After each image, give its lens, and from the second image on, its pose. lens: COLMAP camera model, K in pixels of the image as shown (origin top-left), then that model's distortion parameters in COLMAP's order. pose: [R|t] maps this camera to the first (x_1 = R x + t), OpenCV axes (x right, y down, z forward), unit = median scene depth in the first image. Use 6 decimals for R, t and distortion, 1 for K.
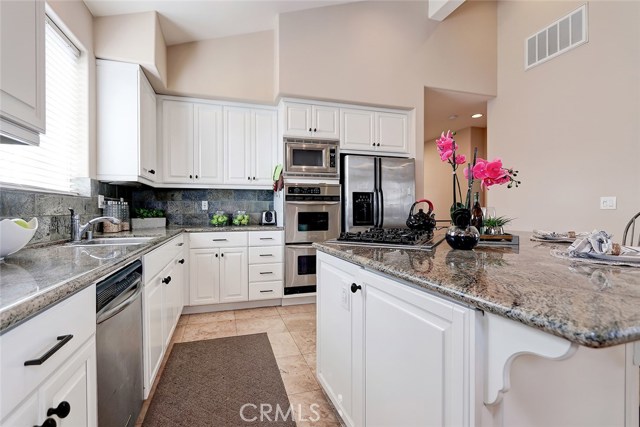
lens RADIAL K [[294.4, 0, 316.2], [0, 294.4, 211.4], [0, 0, 1]] dist [0.002925, -0.003564]
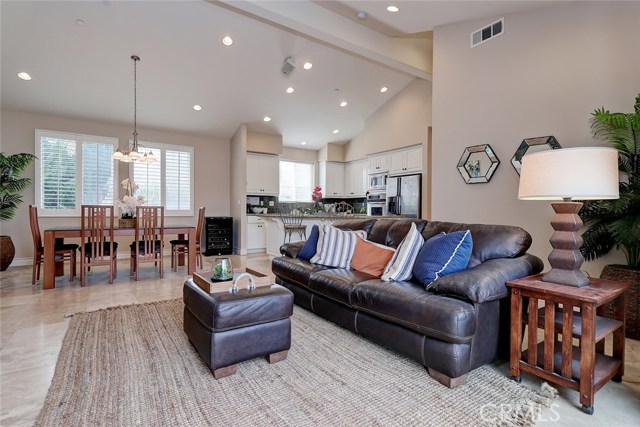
lens RADIAL K [[311.0, 0, 313.3], [0, 311.0, 213.4], [0, 0, 1]] dist [-0.005699, 0.000571]
pose [[0.291920, 0.012768, -0.956358, 1.973422], [-0.006830, 0.999913, 0.011265, 0.024701], [0.956418, 0.003244, 0.291982, -0.081413]]
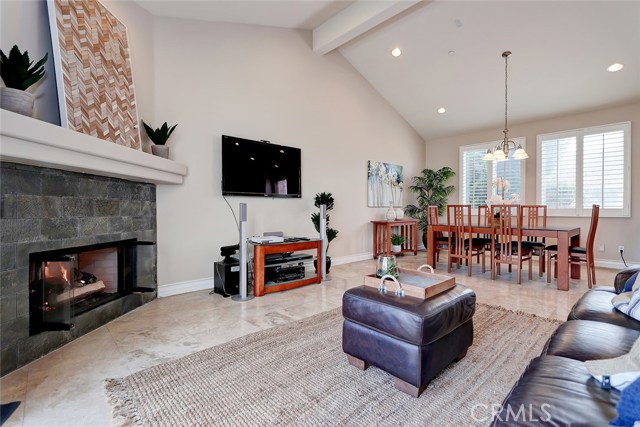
lens RADIAL K [[294.4, 0, 320.4], [0, 294.4, 210.8], [0, 0, 1]] dist [0.002925, -0.003564]
pose [[-0.899059, 0.003220, -0.437816, 1.708574], [0.000949, 0.999985, 0.005406, 0.031313], [0.437827, 0.004445, -0.899048, 0.375100]]
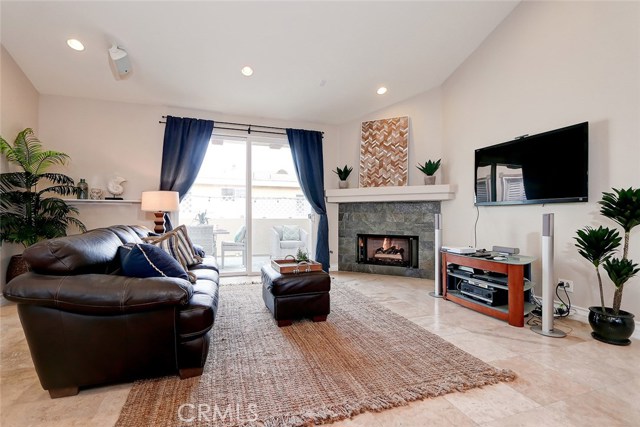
lens RADIAL K [[294.4, 0, 312.0], [0, 294.4, 214.9], [0, 0, 1]] dist [0.002925, -0.003564]
pose [[-0.025557, 0.004998, 0.999661, 0.415087], [-0.003069, 0.999982, -0.005078, 0.021588], [-0.999669, -0.003197, -0.025541, -0.083720]]
